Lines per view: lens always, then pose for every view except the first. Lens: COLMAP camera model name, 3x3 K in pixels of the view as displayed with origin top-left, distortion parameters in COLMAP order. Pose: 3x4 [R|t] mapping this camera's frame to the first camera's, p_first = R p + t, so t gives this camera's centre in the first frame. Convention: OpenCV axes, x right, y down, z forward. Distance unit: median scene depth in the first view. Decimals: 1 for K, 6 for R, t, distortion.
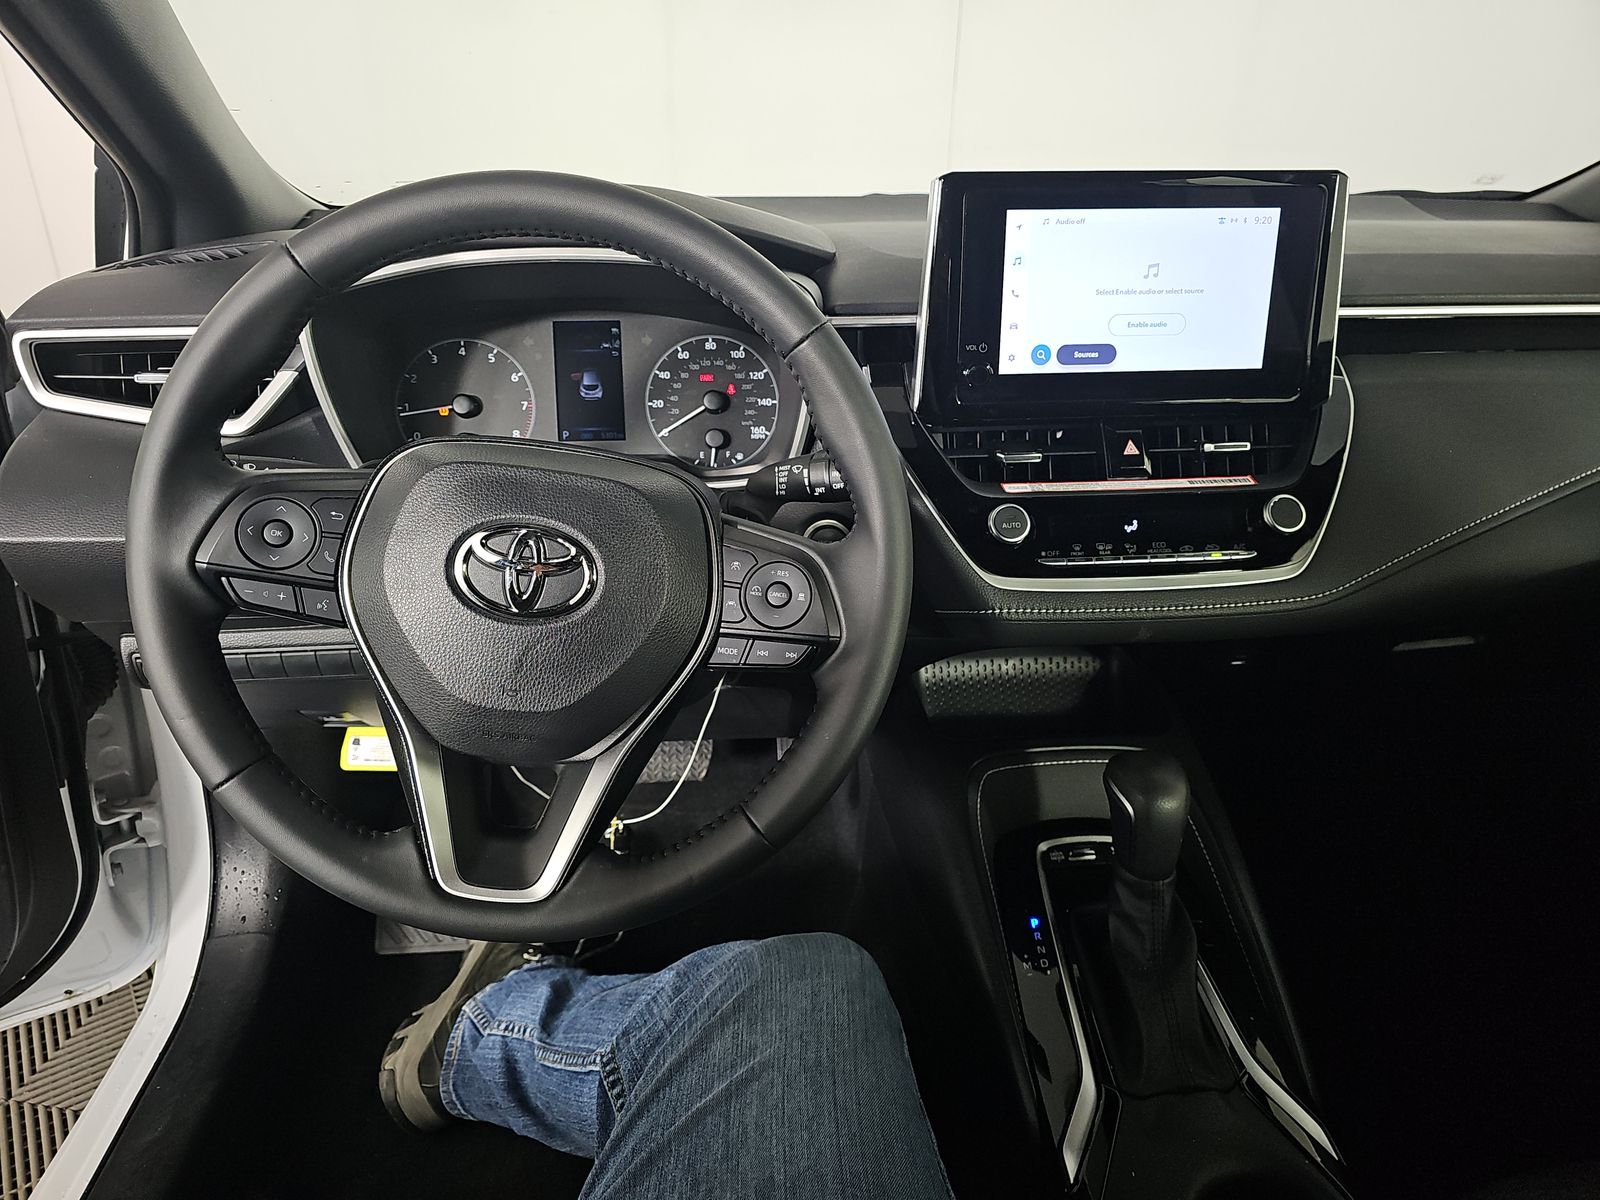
lens RADIAL K [[1047.4, 0, 804.8], [0, 1047.4, 590.8], [0, 0, 1]] dist [0.063988, -0.058054]
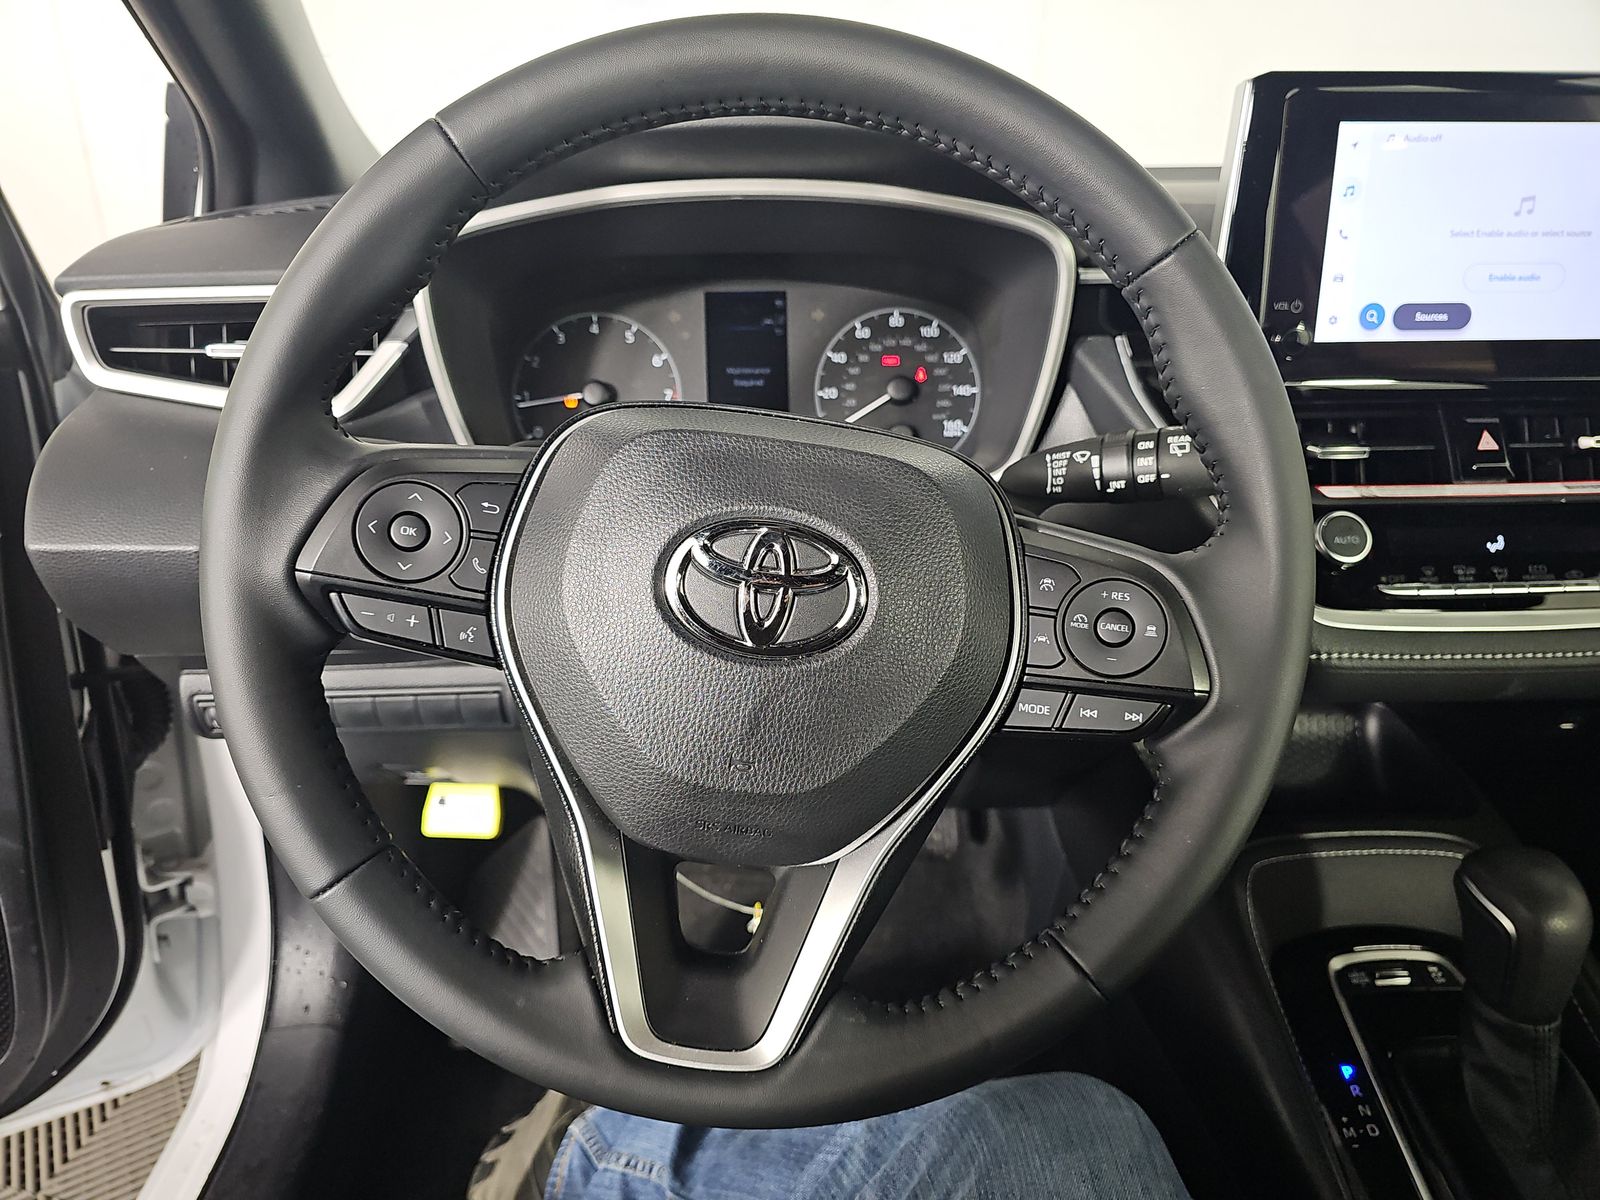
lens RADIAL K [[1063.7, 0, 800.0], [0, 1063.7, 600.0], [0, 0, 1]] dist [0.054276, -0.058520]
pose [[0.999113, 0.010550, -0.040759, -0.151251], [-0.011762, 0.999492, -0.029613, 0.006604], [0.040426, 0.030066, 0.998730, 0.219035]]
